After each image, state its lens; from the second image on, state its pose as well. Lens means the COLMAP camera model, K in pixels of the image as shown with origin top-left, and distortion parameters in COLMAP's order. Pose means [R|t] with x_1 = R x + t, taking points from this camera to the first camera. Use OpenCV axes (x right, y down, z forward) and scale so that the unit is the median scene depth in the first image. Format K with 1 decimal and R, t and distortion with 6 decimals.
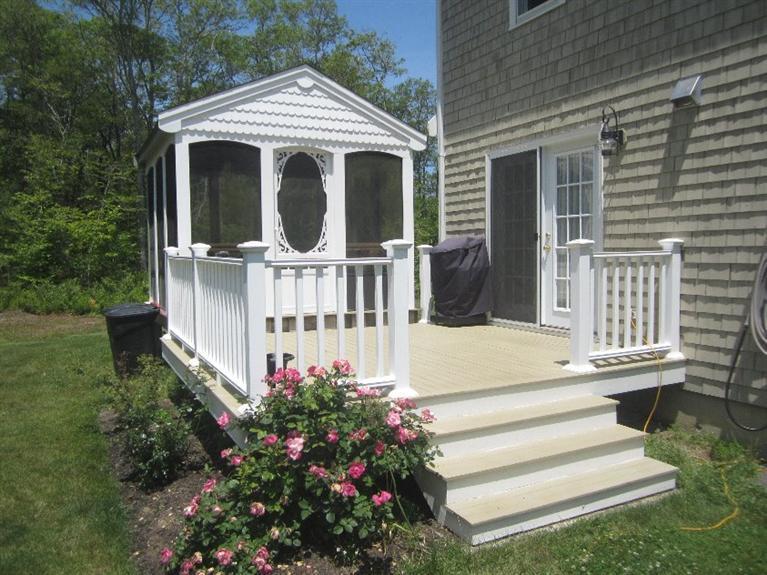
lens RADIAL K [[634.3, 0, 381.9], [0, 634.3, 286.6], [0, 0, 1]] dist [-0.047461, 0.014539]
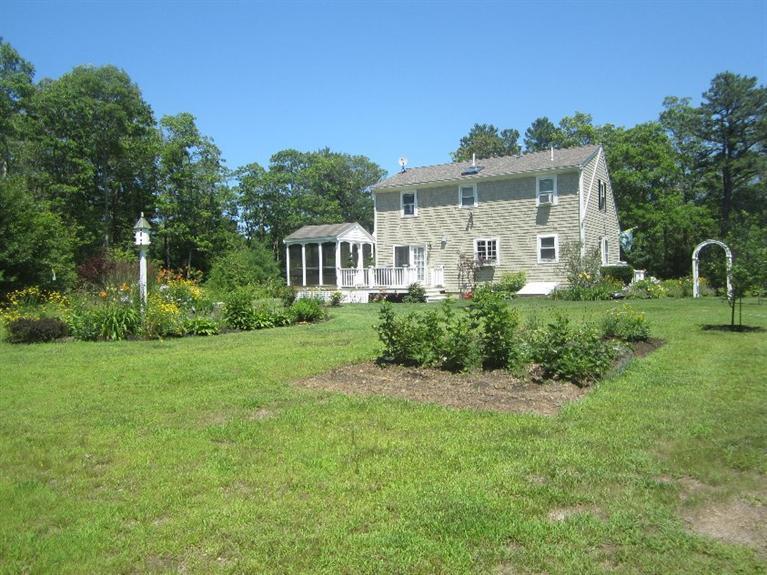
lens RADIAL K [[634.3, 0, 385.6], [0, 634.3, 292.9], [0, 0, 1]] dist [-0.047461, 0.014539]
pose [[0.840025, -0.017957, 0.542250, -2.175914], [0.042697, 0.998540, -0.033076, 0.241655], [-0.540865, 0.050937, 0.839566, -2.487772]]
